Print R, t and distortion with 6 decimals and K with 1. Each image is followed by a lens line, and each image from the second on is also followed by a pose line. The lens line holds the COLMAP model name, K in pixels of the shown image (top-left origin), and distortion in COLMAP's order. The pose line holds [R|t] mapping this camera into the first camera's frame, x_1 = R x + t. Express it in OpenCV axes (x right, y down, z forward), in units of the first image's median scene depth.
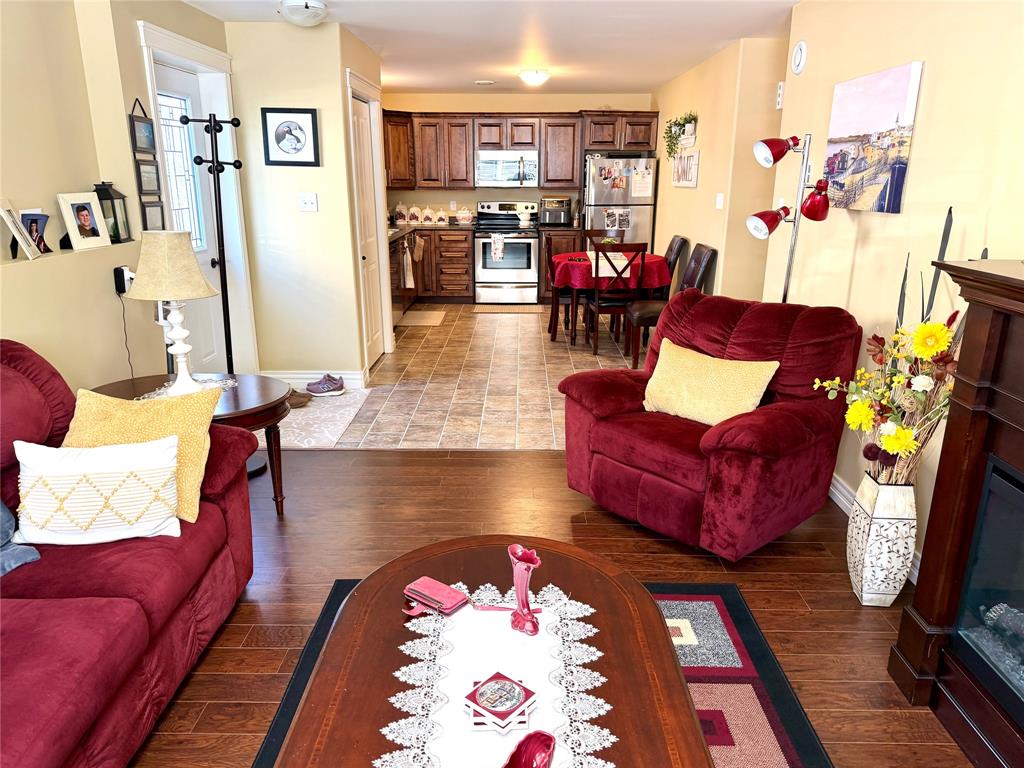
lens RADIAL K [[720.0, 0, 512.0], [0, 720.0, 384.0], [0, 0, 1]] dist [0.127161, -0.000795]
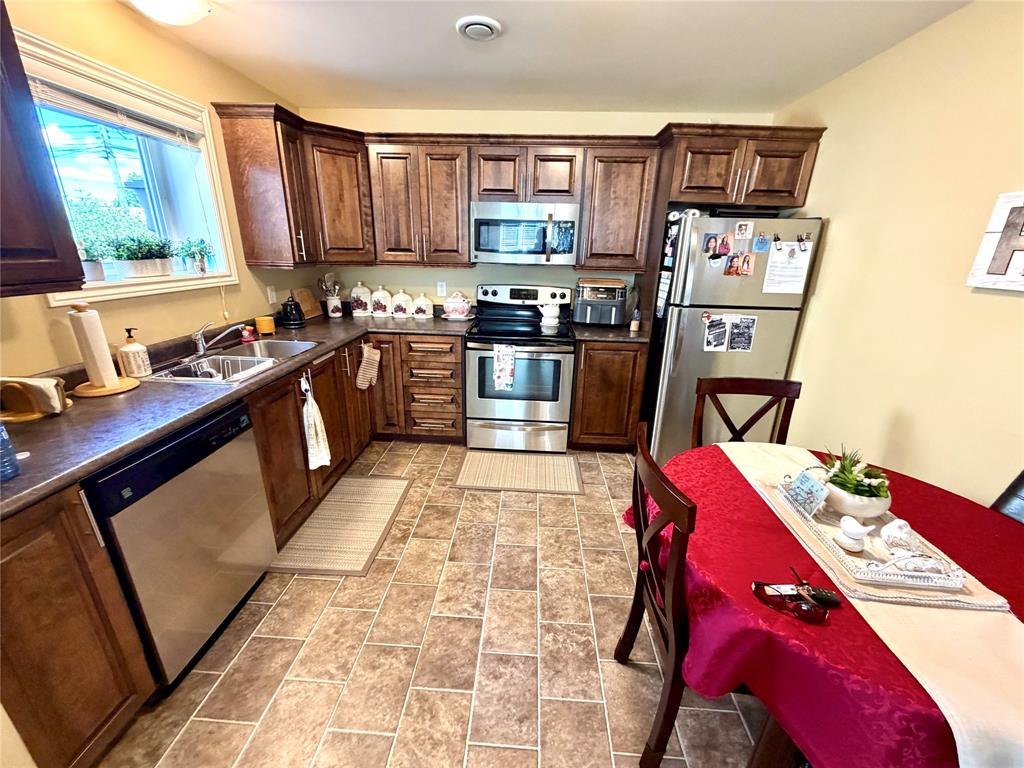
lens RADIAL K [[407.5, 0, 512.0], [0, 407.5, 384.0], [0, 0, 1]] dist [0.000639, 0.000122]
pose [[0.998756, 0.035949, -0.034555, -0.001358], [-0.034217, 0.998189, 0.049480, -0.189385], [0.036271, -0.048236, 0.998177, 0.661893]]
